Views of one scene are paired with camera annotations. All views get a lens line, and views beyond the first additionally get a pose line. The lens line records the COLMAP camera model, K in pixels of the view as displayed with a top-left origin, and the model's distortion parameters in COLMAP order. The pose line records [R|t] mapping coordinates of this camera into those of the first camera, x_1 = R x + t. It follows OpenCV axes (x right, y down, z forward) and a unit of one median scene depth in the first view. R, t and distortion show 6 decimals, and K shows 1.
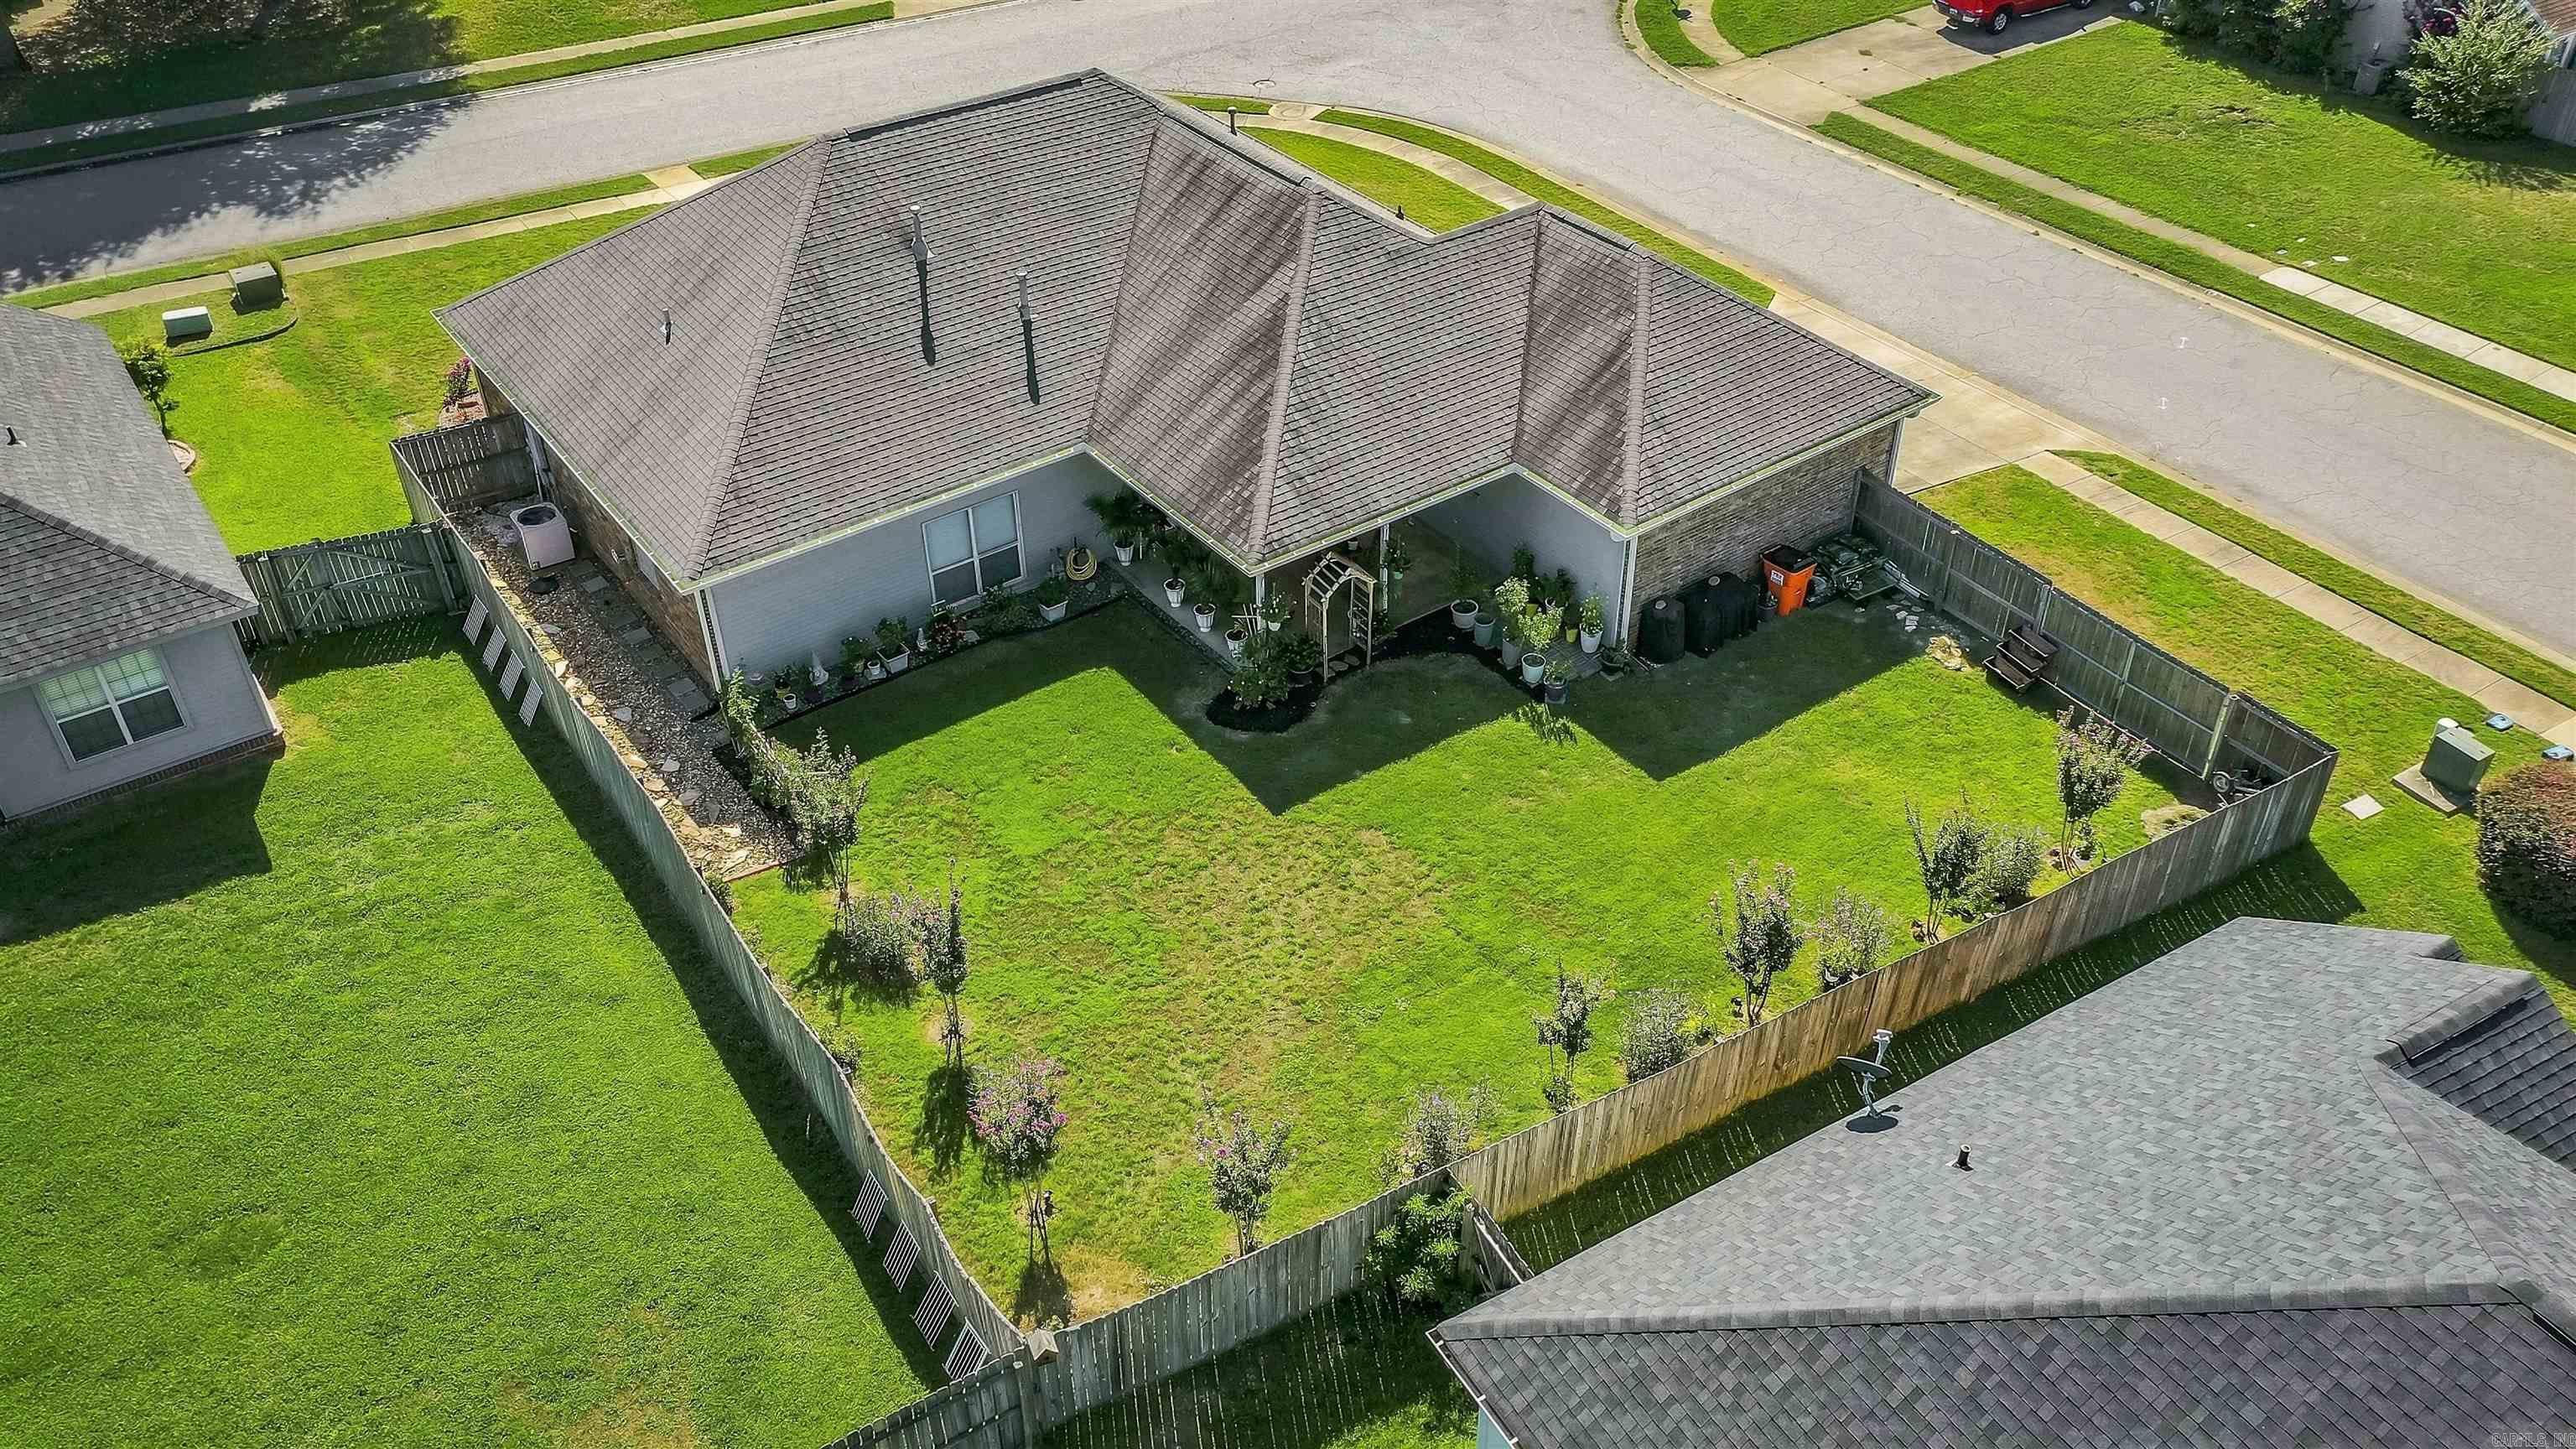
lens RADIAL K [[2036.5, 0, 1292.7], [0, 2036.5, 734.3], [0, 0, 1]] dist [0.032626, 0.009795]
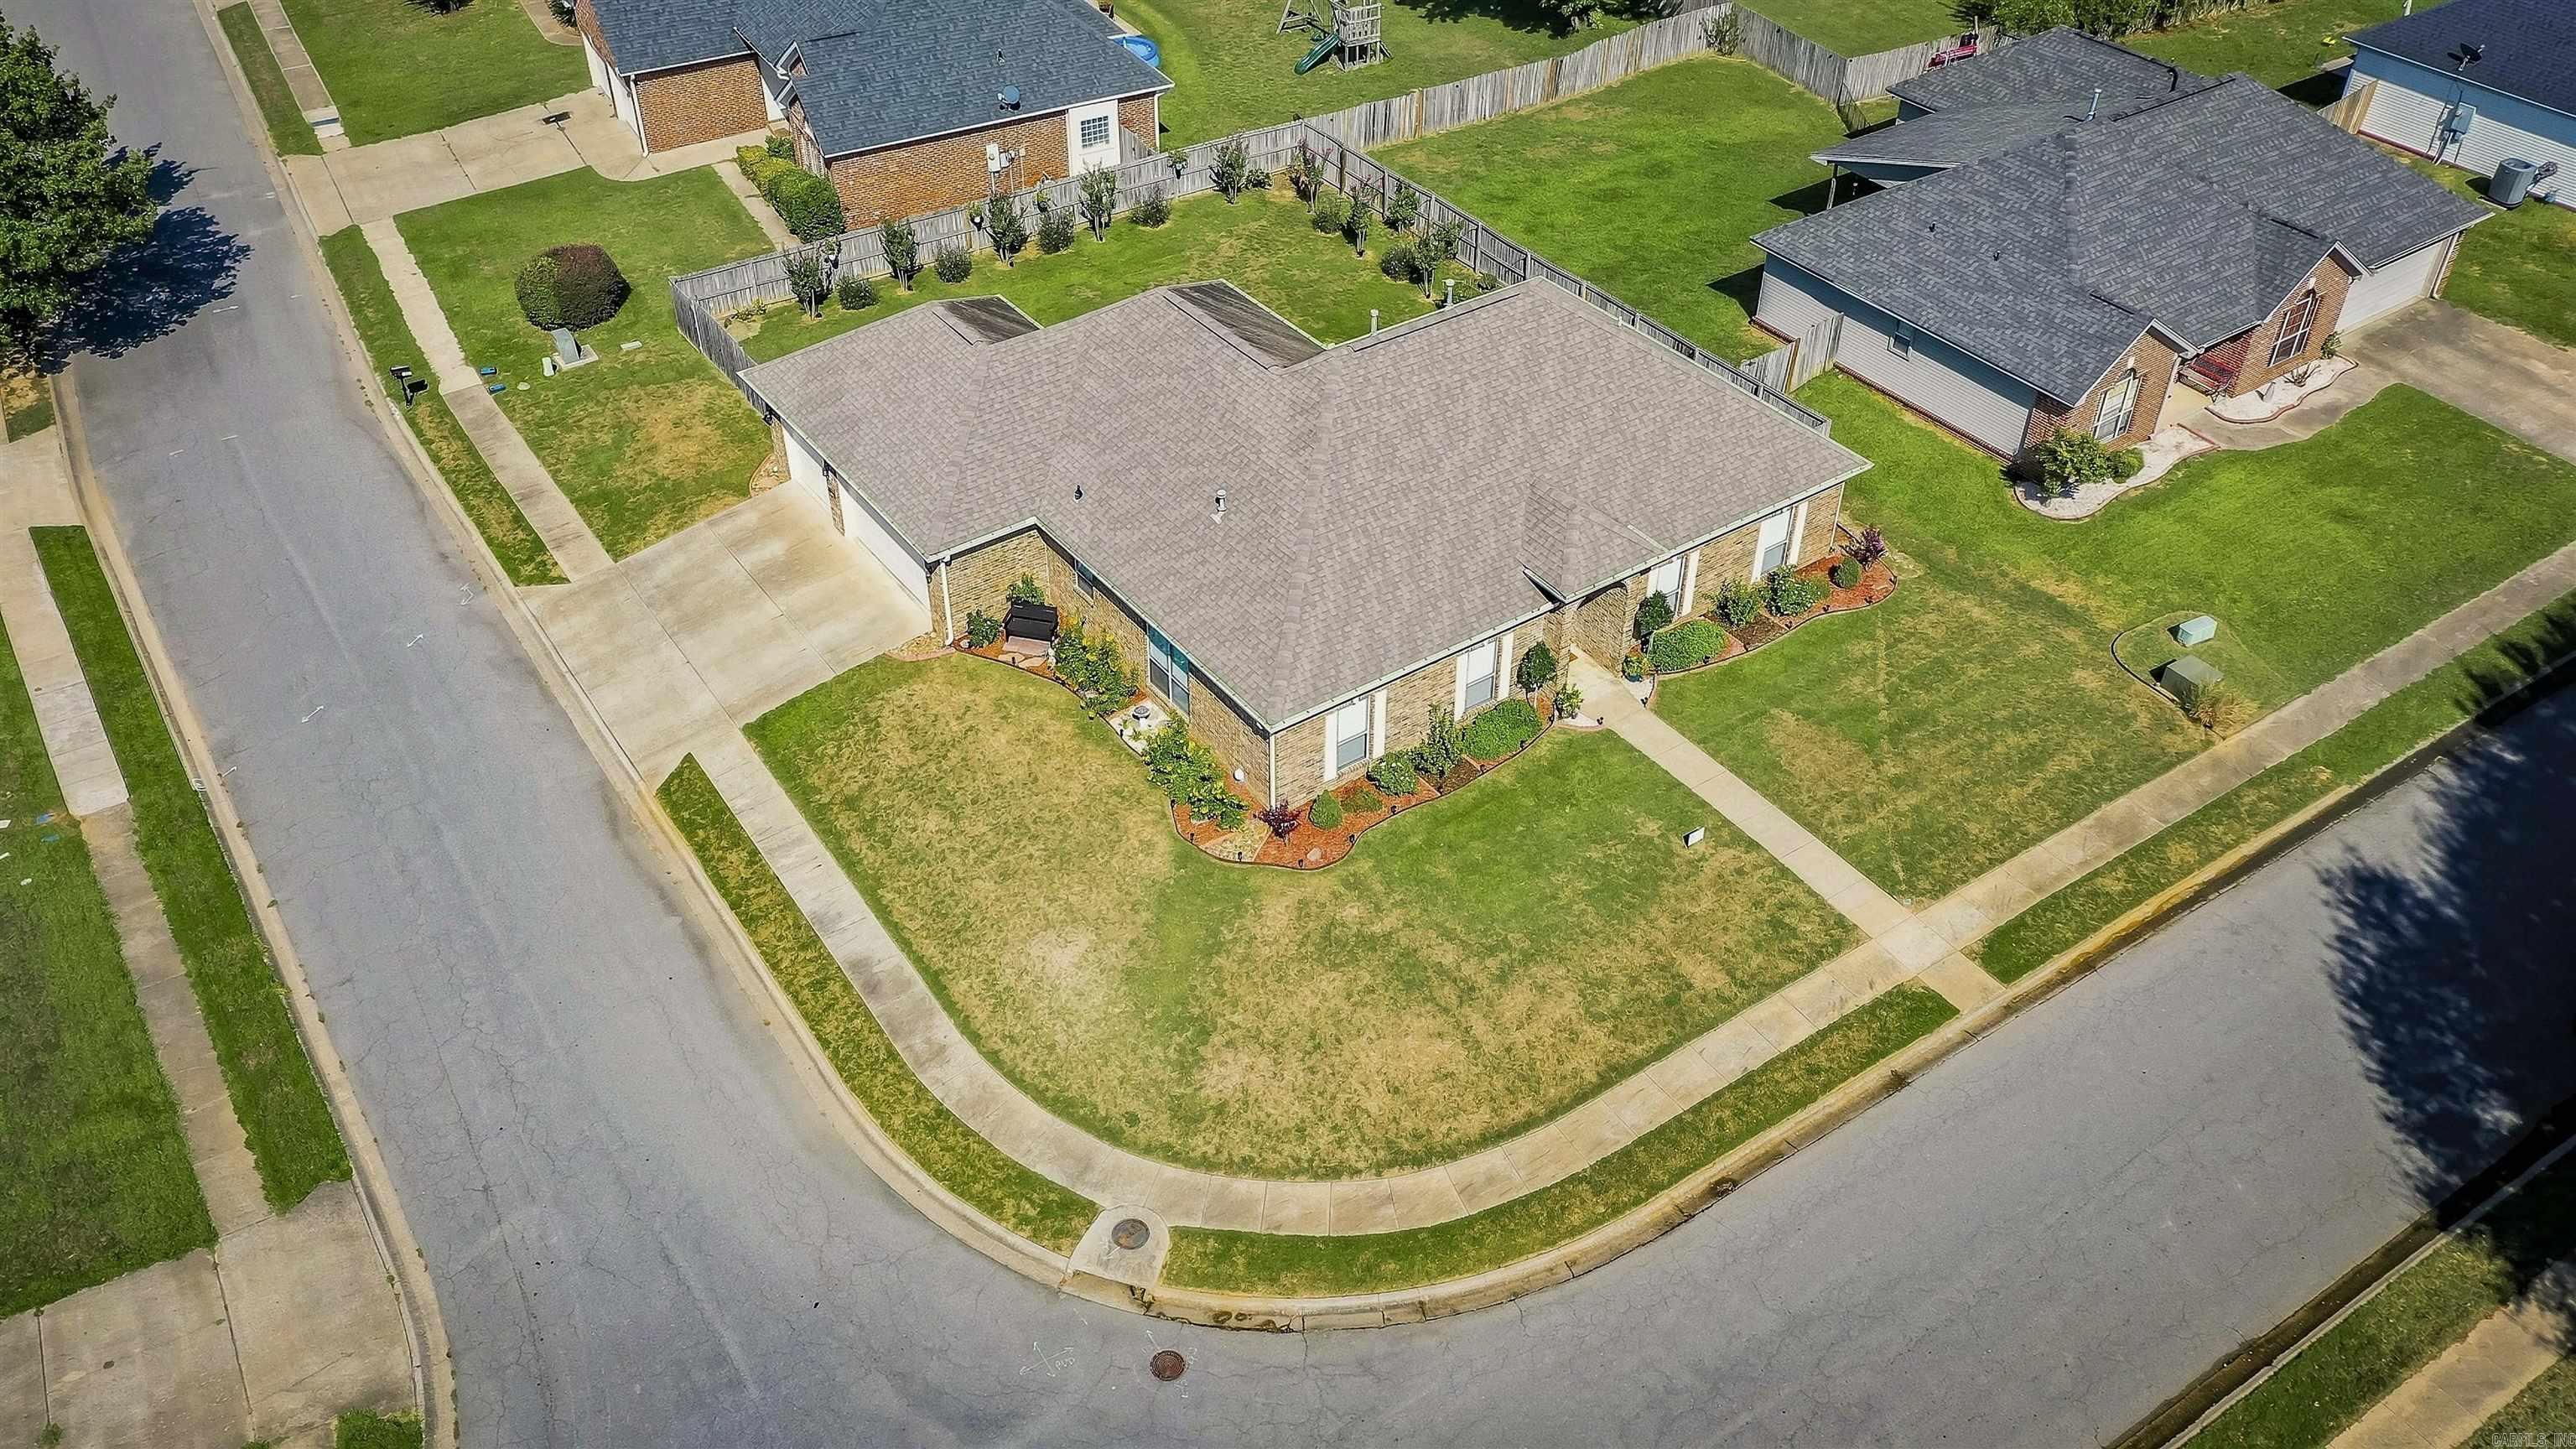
lens RADIAL K [[2036.5, 0, 1292.7], [0, 2036.5, 734.3], [0, 0, 1]] dist [0.032626, 0.009795]
pose [[-0.999925, -0.001045, 0.012215, -0.064297], [0.011655, 0.228034, 0.973583, -1.058605], [-0.003803, 0.973653, -0.228005, 1.107384]]
